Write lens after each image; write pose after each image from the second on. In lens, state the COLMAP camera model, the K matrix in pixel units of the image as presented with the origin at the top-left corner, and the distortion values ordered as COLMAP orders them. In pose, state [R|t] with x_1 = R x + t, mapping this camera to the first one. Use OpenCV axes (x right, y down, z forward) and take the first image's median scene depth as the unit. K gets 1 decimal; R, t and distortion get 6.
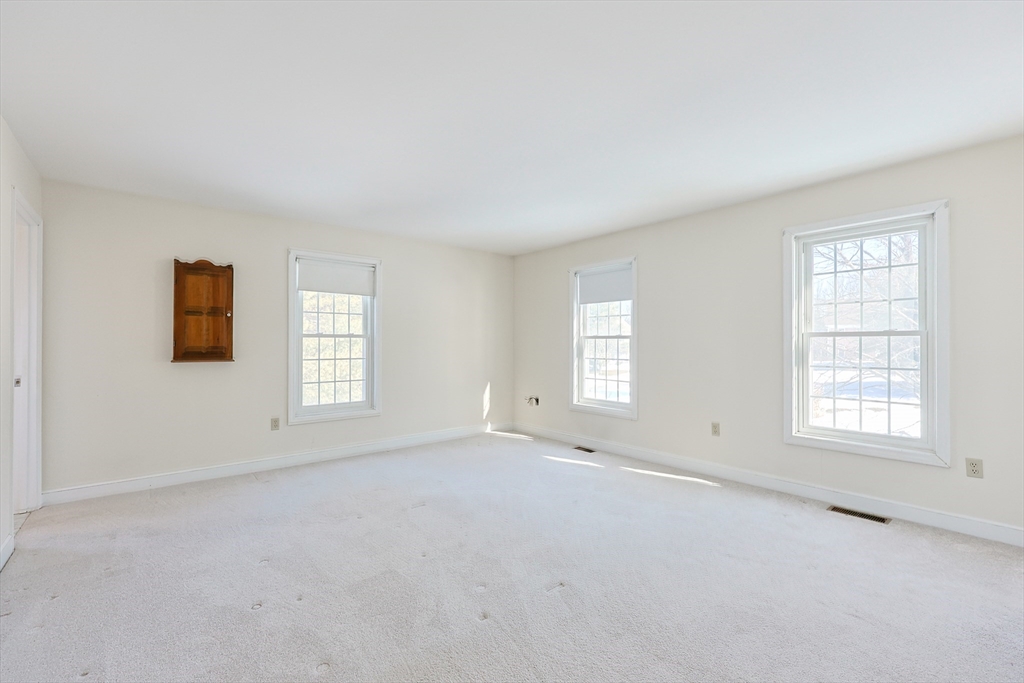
lens RADIAL K [[452.7, 0, 512.0], [0, 452.7, 341.5], [0, 0, 1]] dist [-0.004498, -0.000308]
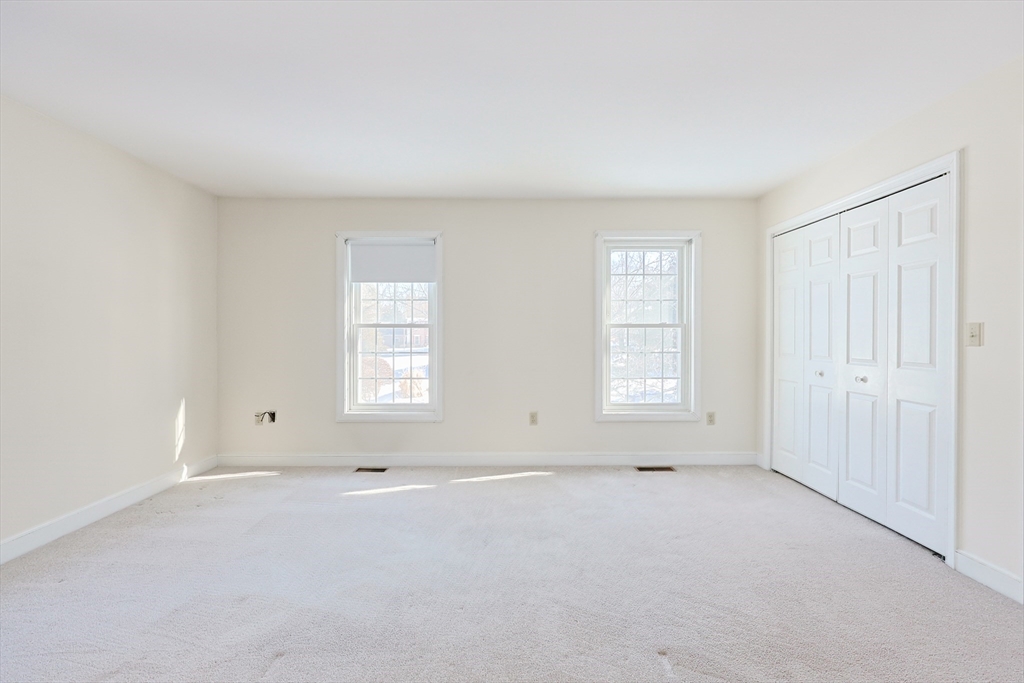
lens RADIAL K [[441.8, 0, 512.0], [0, 441.8, 341.5], [0, 0, 1]] dist [0.002395, 0.000089]
pose [[0.621594, -0.014899, 0.783198, -0.292724], [-0.003120, 0.999764, 0.021494, 0.001071], [-0.783333, -0.015804, 0.621401, 0.361886]]
